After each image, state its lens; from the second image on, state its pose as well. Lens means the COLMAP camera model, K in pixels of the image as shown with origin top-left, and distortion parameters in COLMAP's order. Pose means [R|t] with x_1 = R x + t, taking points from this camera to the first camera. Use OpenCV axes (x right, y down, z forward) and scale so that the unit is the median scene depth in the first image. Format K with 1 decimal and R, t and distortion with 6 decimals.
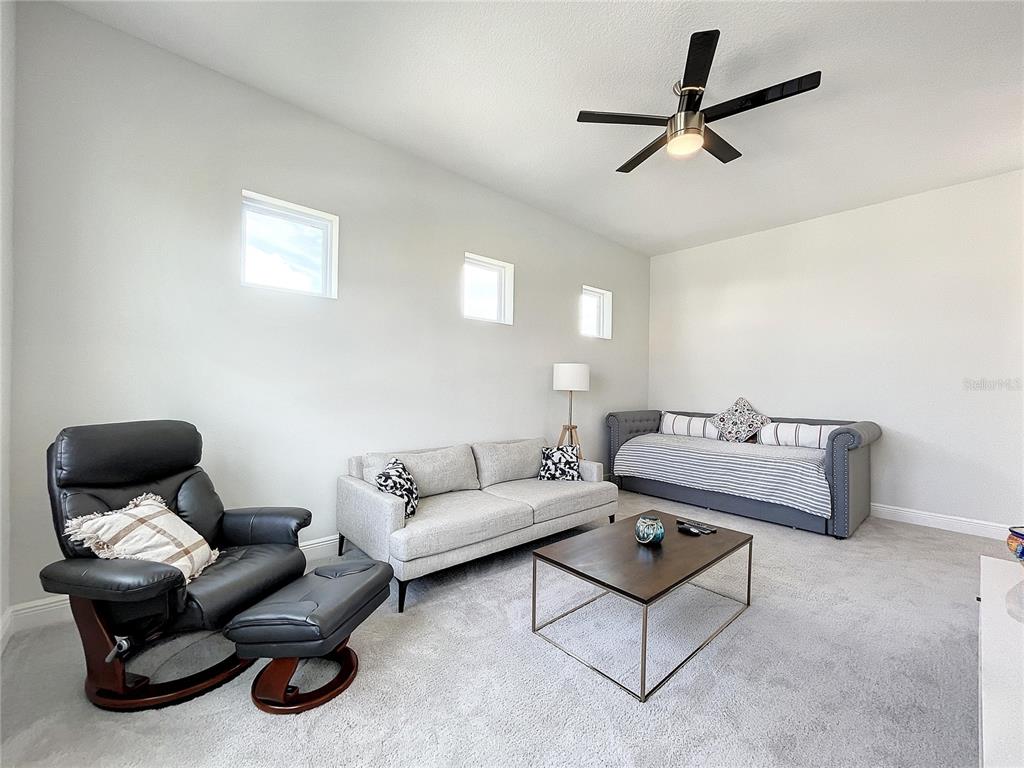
lens RADIAL K [[415.4, 0, 512.0], [0, 415.4, 385.0], [0, 0, 1]] dist [-0.000236, 0.000000]
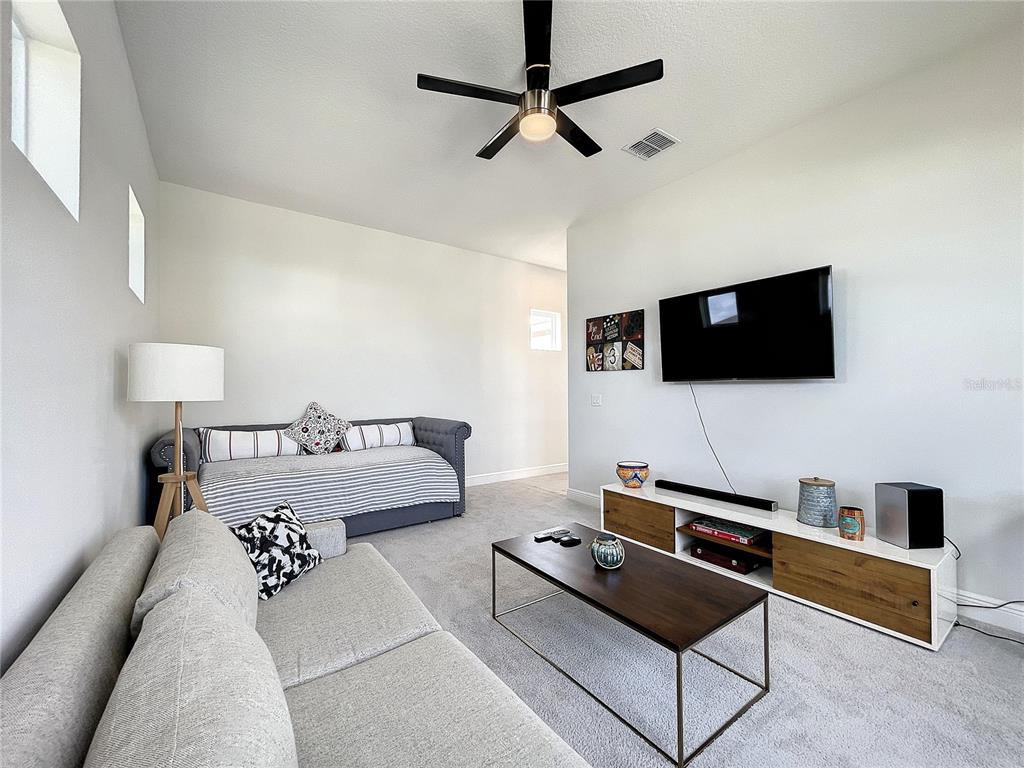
lens RADIAL K [[415.4, 0, 510.9], [0, 415.4, 381.9], [0, 0, 1]] dist [-0.000236, 0.000000]
pose [[0.120626, 0.003240, 0.992693, -0.286938], [0.007706, 0.999961, -0.004200, -0.005002], [-0.992668, 0.008156, 0.120597, 0.545943]]
